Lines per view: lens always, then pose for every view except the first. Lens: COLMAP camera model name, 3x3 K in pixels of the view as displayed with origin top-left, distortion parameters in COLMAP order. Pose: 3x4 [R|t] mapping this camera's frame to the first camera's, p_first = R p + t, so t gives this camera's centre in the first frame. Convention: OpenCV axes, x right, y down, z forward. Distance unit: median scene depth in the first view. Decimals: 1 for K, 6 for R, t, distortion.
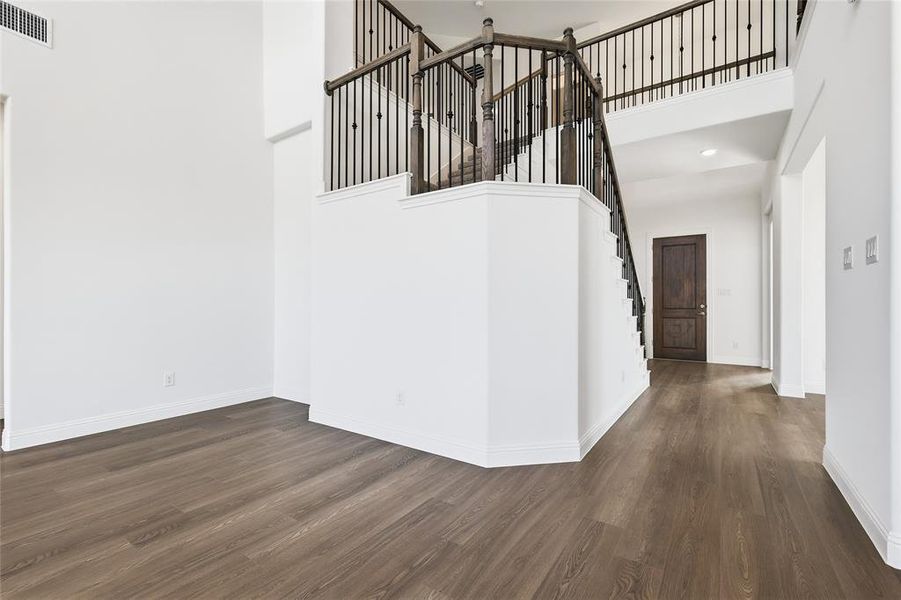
lens RADIAL K [[390.7, 0, 450.5], [0, 390.7, 300.0], [0, 0, 1]] dist [0.002536, 0.000660]
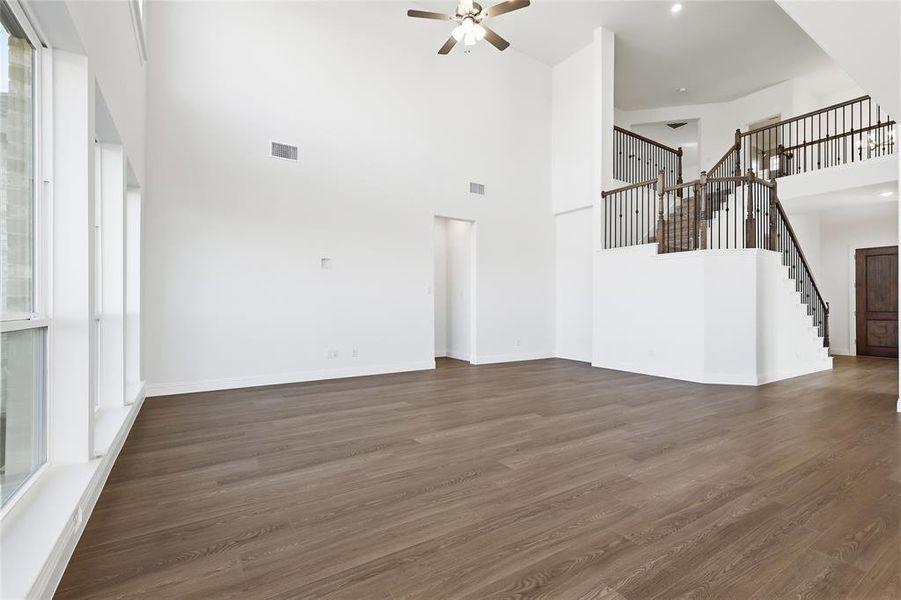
lens RADIAL K [[403.7, 0, 454.0], [0, 403.7, 302.2], [0, 0, 1]] dist [0.002426, 0.000437]
pose [[0.925522, 0.001811, -0.378691, -0.236938], [0.000069, 0.999988, 0.004950, -0.022444], [0.378695, -0.004608, 0.925510, -1.114341]]
